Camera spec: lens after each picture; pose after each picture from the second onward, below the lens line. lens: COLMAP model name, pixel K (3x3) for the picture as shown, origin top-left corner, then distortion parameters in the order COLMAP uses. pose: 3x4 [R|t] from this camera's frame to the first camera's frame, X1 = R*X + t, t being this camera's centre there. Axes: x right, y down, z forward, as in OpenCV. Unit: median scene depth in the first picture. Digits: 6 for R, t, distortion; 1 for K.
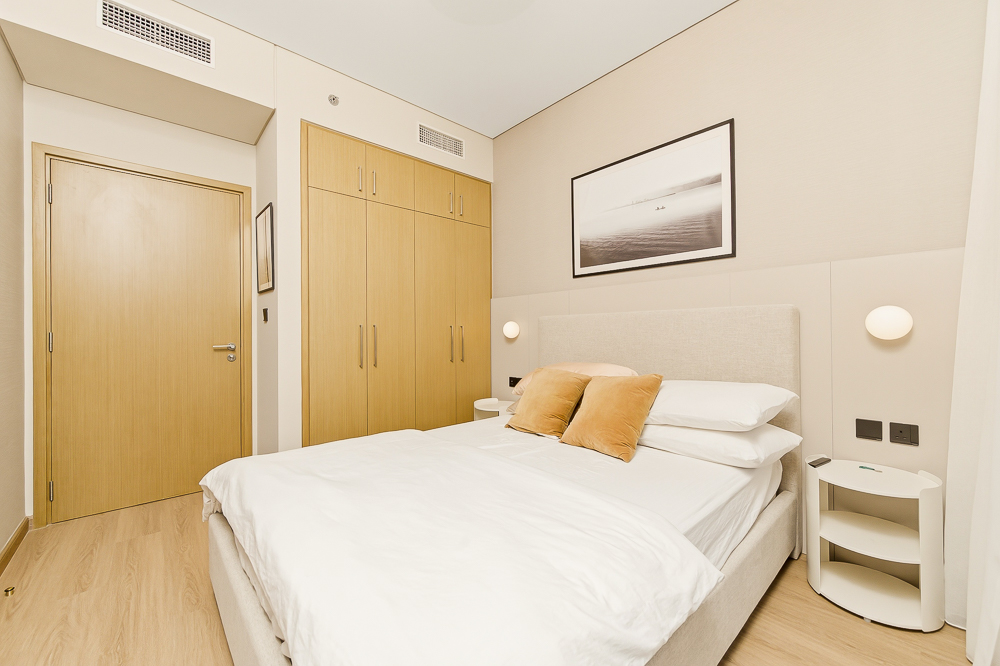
lens RADIAL K [[393.3, 0, 502.4], [0, 393.3, 331.5], [0, 0, 1]] dist [0.001394, 0.000081]
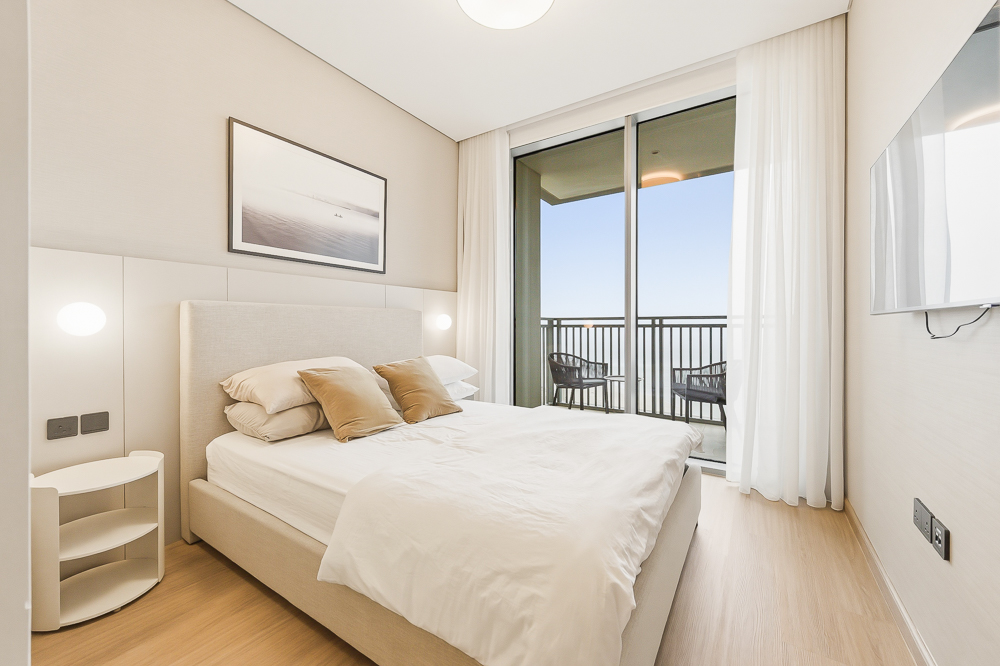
lens RADIAL K [[395.3, 0, 501.1], [0, 395.3, 325.0], [0, 0, 1]] dist [0.000478, 0.000057]
pose [[-0.258986, 0.001348, 0.965880, -0.713790], [-0.008041, 0.999961, -0.003552, 0.001002], [-0.965848, -0.008686, -0.258965, 0.732986]]
